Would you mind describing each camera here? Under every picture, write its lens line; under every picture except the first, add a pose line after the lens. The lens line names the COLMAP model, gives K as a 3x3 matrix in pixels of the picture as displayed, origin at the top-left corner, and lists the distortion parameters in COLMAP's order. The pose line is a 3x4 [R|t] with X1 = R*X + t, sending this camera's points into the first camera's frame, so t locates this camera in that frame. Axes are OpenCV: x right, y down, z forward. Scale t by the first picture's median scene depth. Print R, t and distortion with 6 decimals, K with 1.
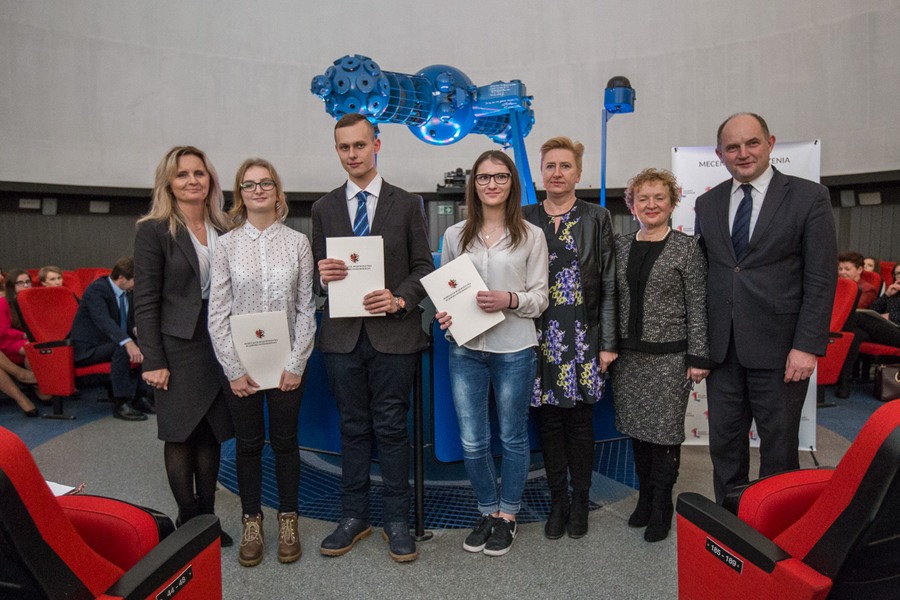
lens RADIAL K [[671.7, 0, 464.6], [0, 671.7, 299.9], [0, 0, 1]] dist [0.000366, 0.010923]
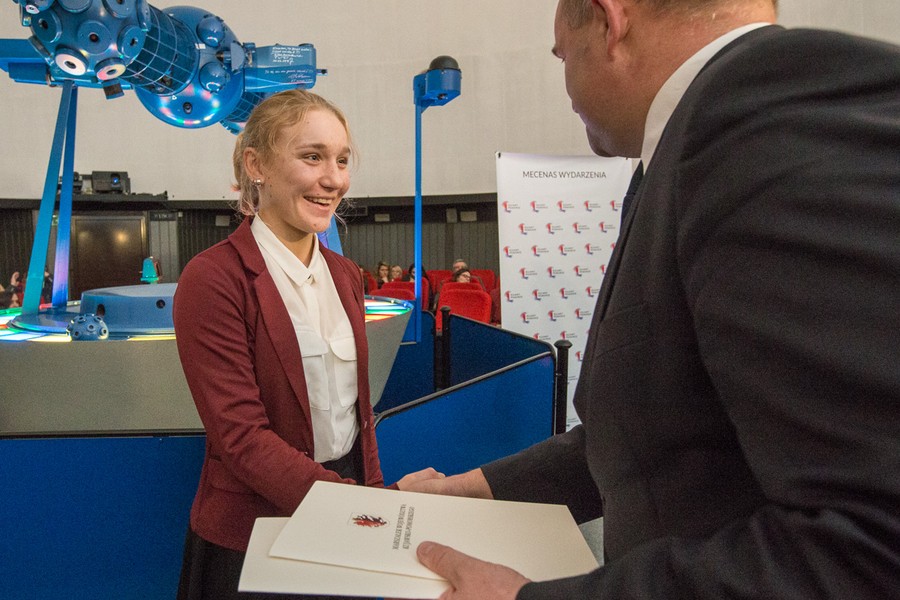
lens RADIAL K [[613.6, 0, 344.5], [0, 613.6, 301.9], [0, 0, 1]] dist [-0.009140, 0.000658]
pose [[0.880038, -0.048333, 0.472438, -0.211376], [0.049732, 0.998717, 0.009535, -0.057752], [-0.472293, 0.015104, 0.881312, 0.412549]]
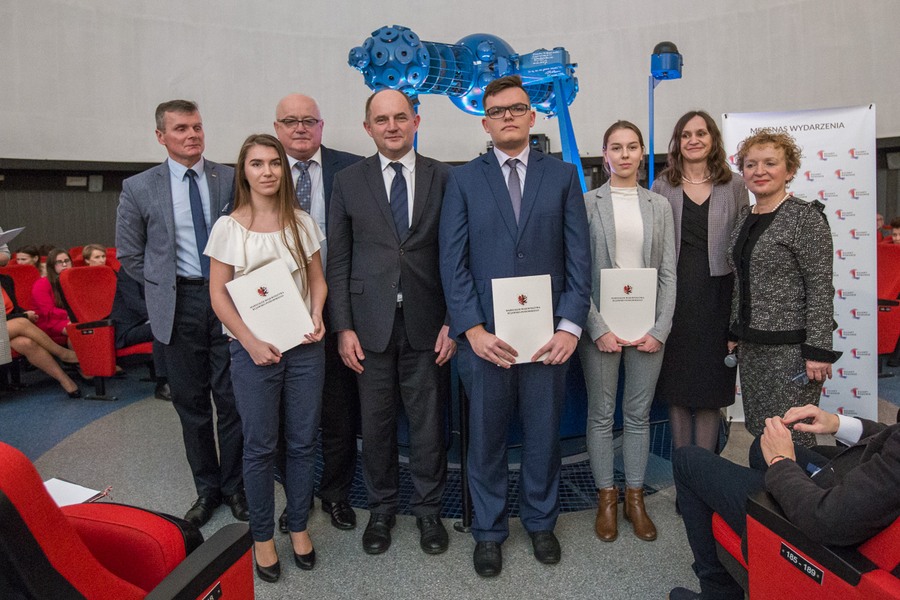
lens RADIAL K [[670.0, 0, 498.8], [0, 670.0, 257.8], [0, 0, 1]] dist [-0.035358, 0.033611]
pose [[0.999764, -0.016378, -0.014307, -0.002025], [0.016197, 0.999789, -0.012663, -0.012388], [0.014512, 0.012429, 0.999817, 0.037084]]
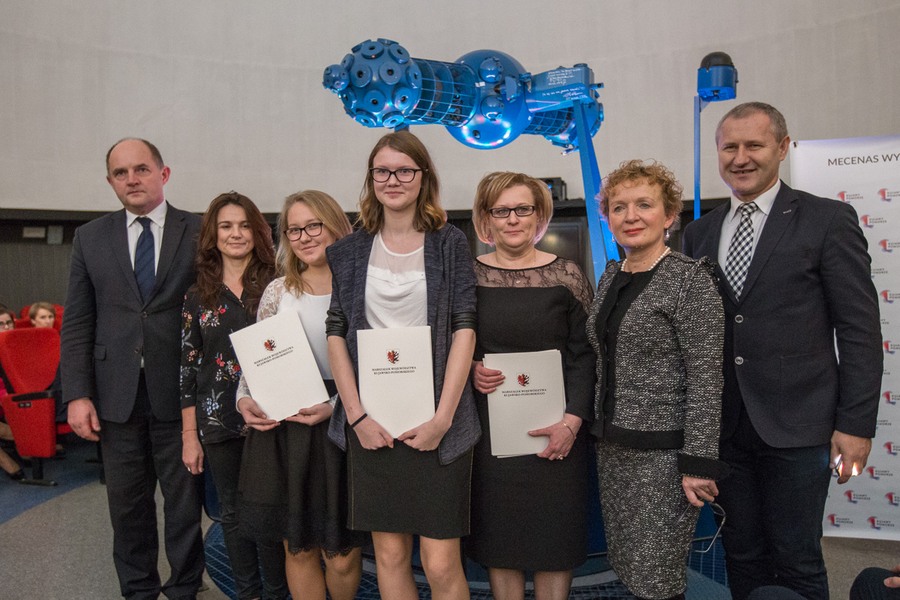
lens RADIAL K [[749.8, 0, 450.0], [0, 749.8, 300.0], [0, 0, 1]] dist [-0.005840, 0.046005]
pose [[0.995869, -0.011909, -0.090021, -0.000871], [0.008275, 0.999140, -0.040629, -0.015180], [0.090428, 0.039717, 0.995111, 0.119828]]
